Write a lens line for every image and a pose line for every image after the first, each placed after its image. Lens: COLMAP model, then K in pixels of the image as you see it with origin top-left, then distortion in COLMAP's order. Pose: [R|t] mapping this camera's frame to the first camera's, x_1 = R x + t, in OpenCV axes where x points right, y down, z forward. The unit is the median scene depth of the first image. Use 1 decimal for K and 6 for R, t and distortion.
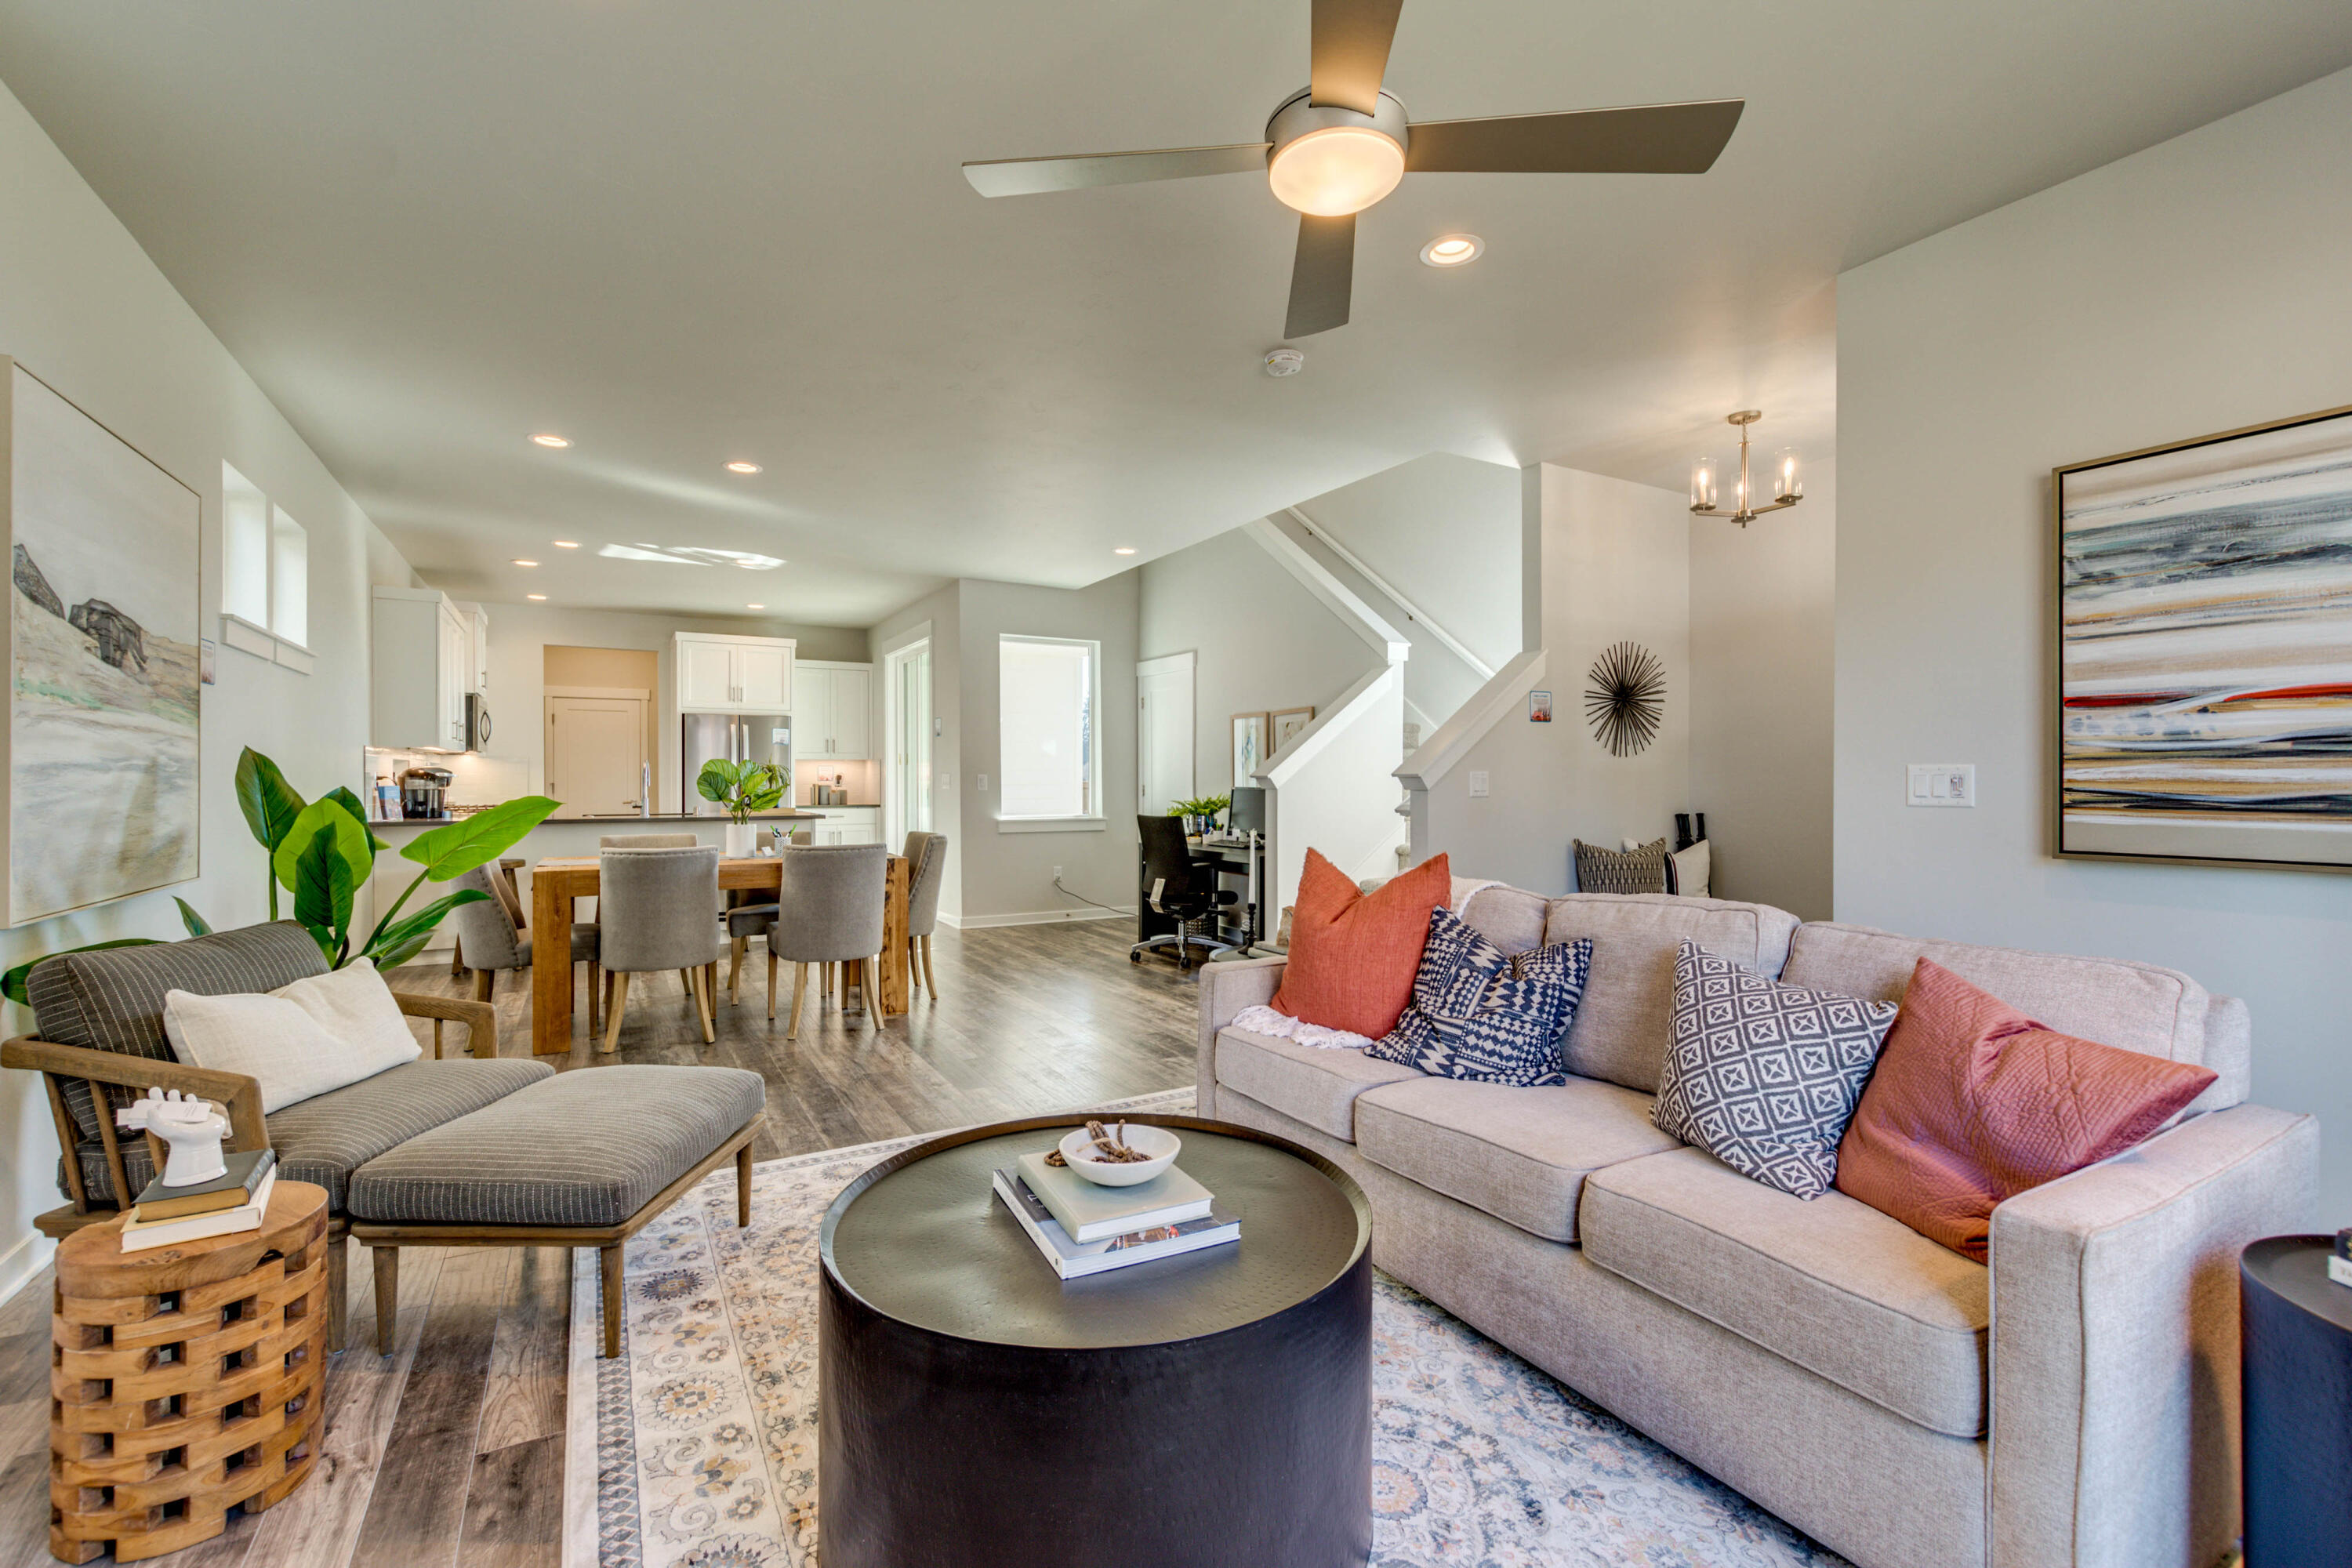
lens RADIAL K [[1024.2, 0, 1190.8], [0, 1024.2, 782.2], [0, 0, 1]] dist [0.006313, 0.001361]
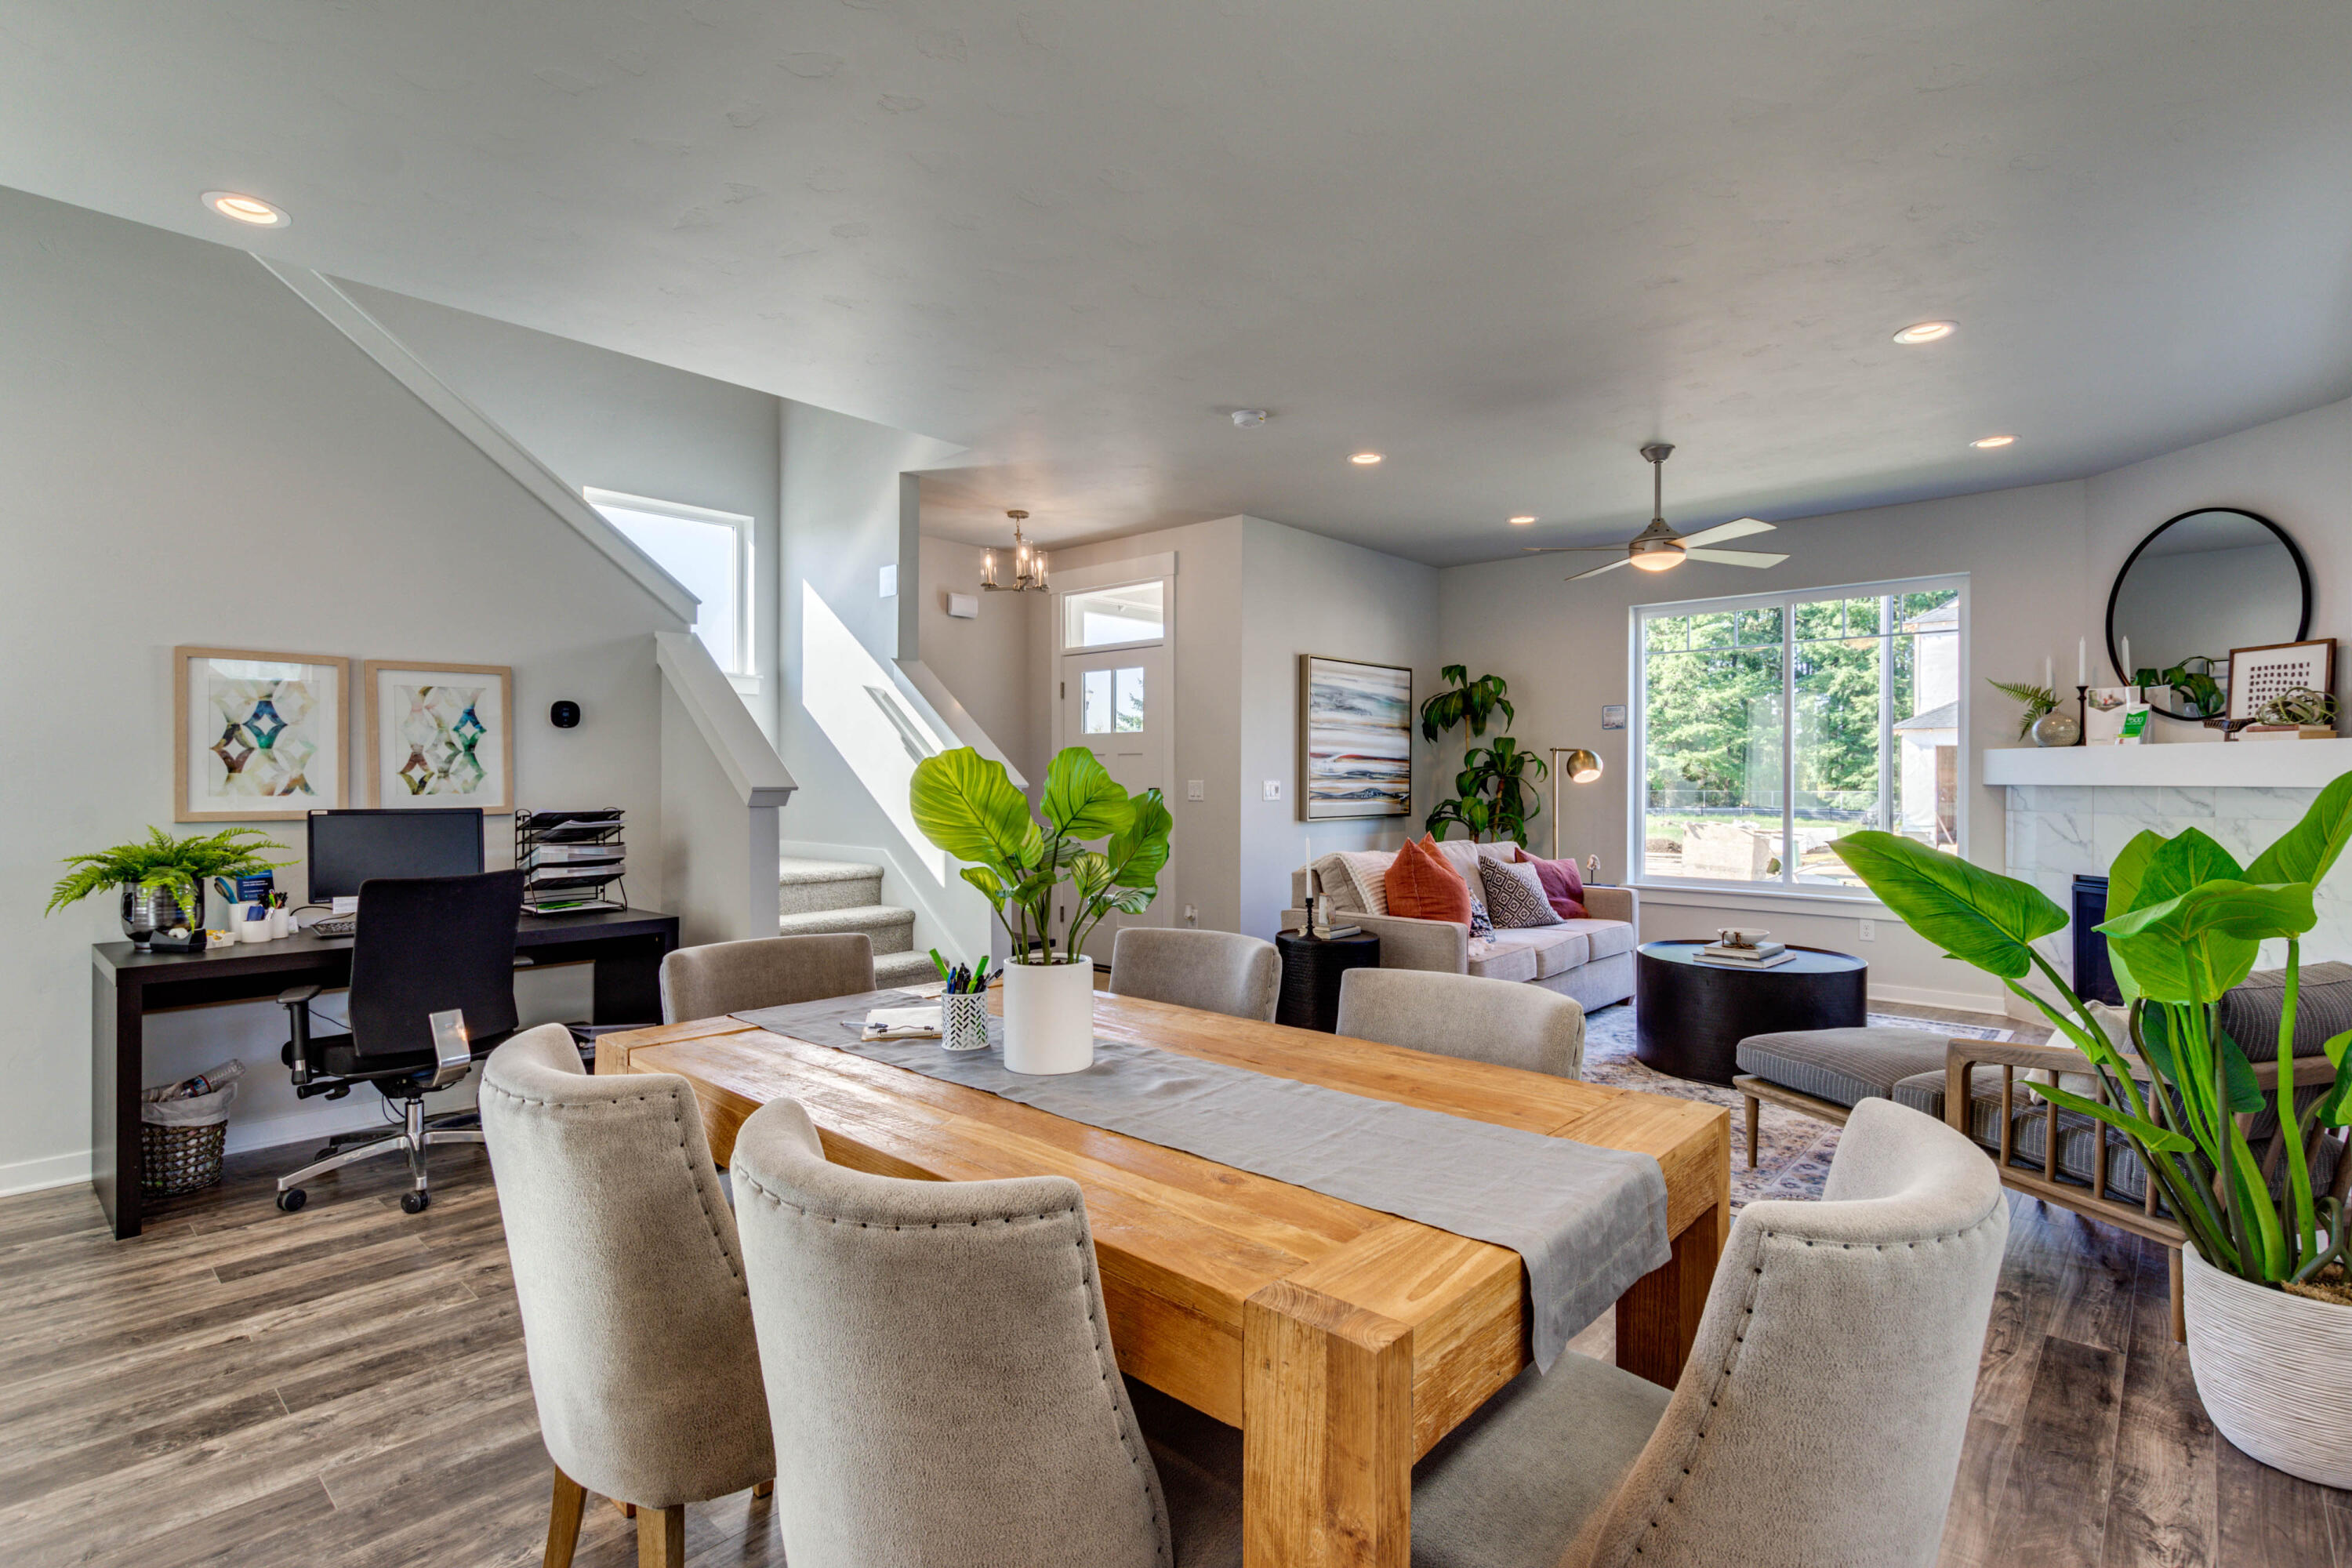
lens RADIAL K [[1153.7, 0, 1166.6], [0, 1153.7, 775.1], [0, 0, 1]] dist [-0.000881, 0.001042]
pose [[-0.300358, 0.000488, 0.953826, -1.578543], [-0.000016, 1.000000, -0.000517, -0.029541], [-0.953826, -0.000171, -0.300358, 2.118435]]
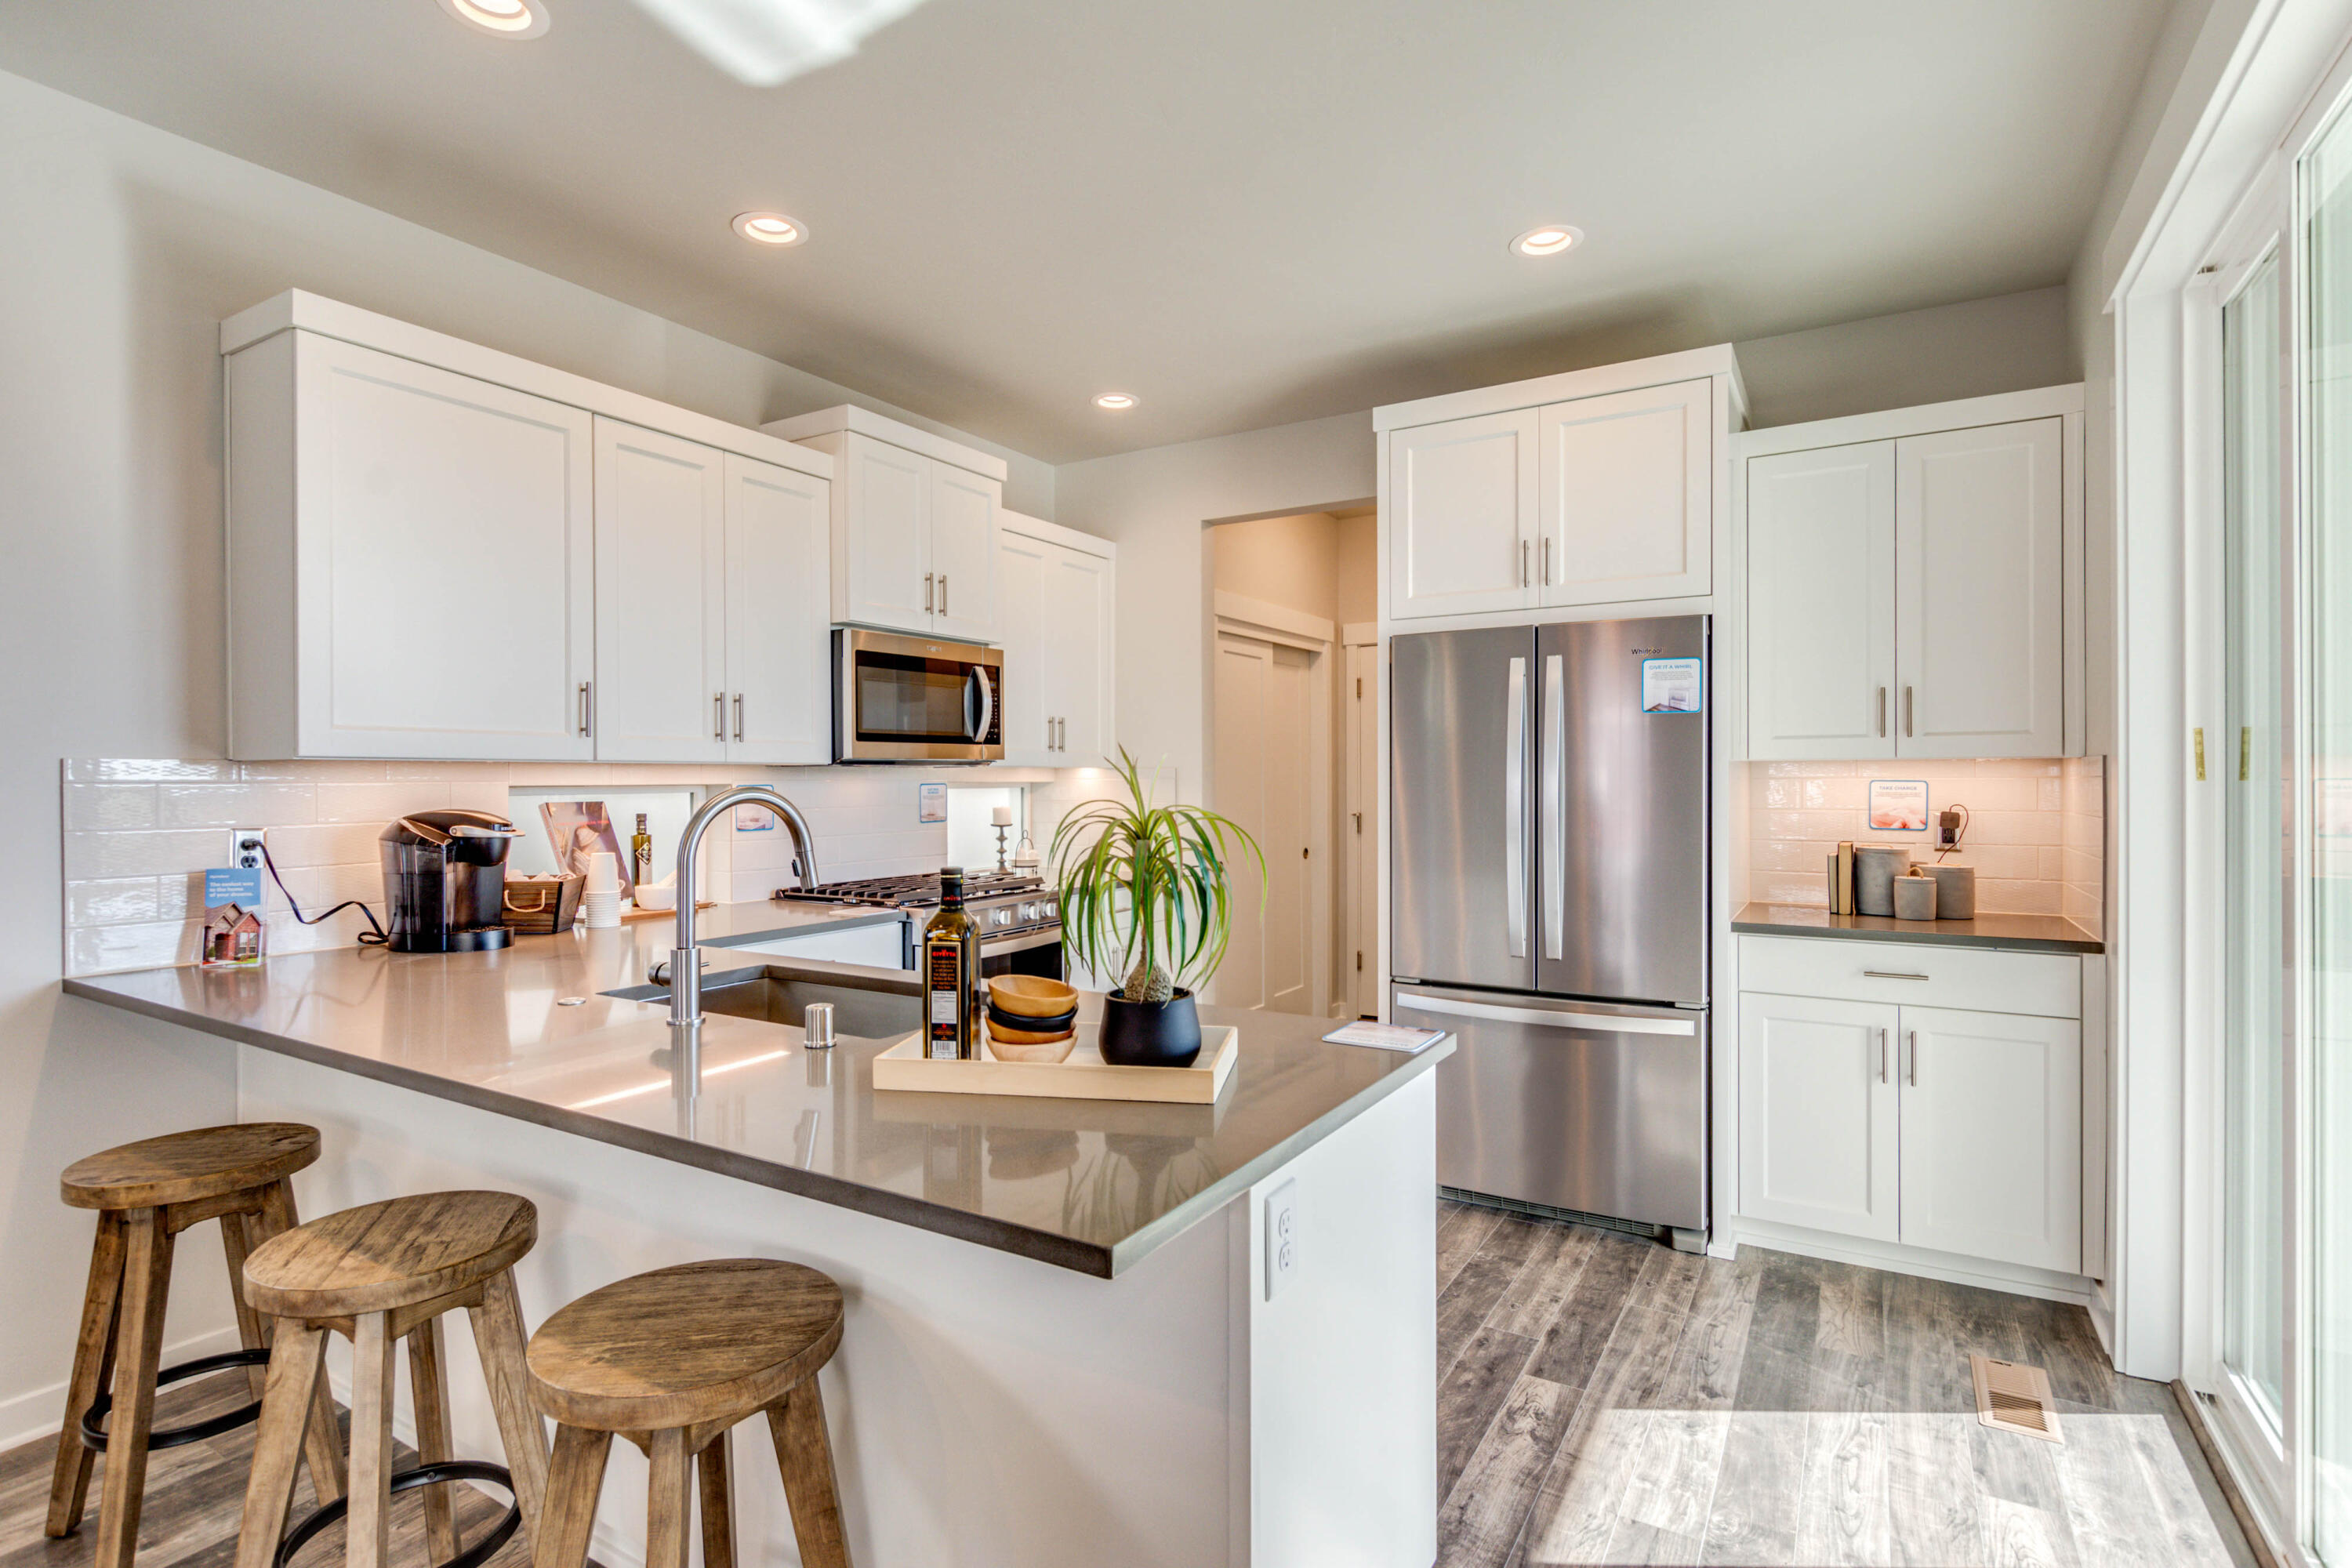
lens RADIAL K [[1153.7, 0, 1172.7], [0, 1153.7, 780.0], [0, 0, 1]] dist [-0.000881, 0.001042]
pose [[0.470052, -0.001351, -0.882638, -0.643005], [0.002367, 0.999997, -0.000271, -0.066210], [0.882635, -0.001962, 0.470054, 2.630036]]
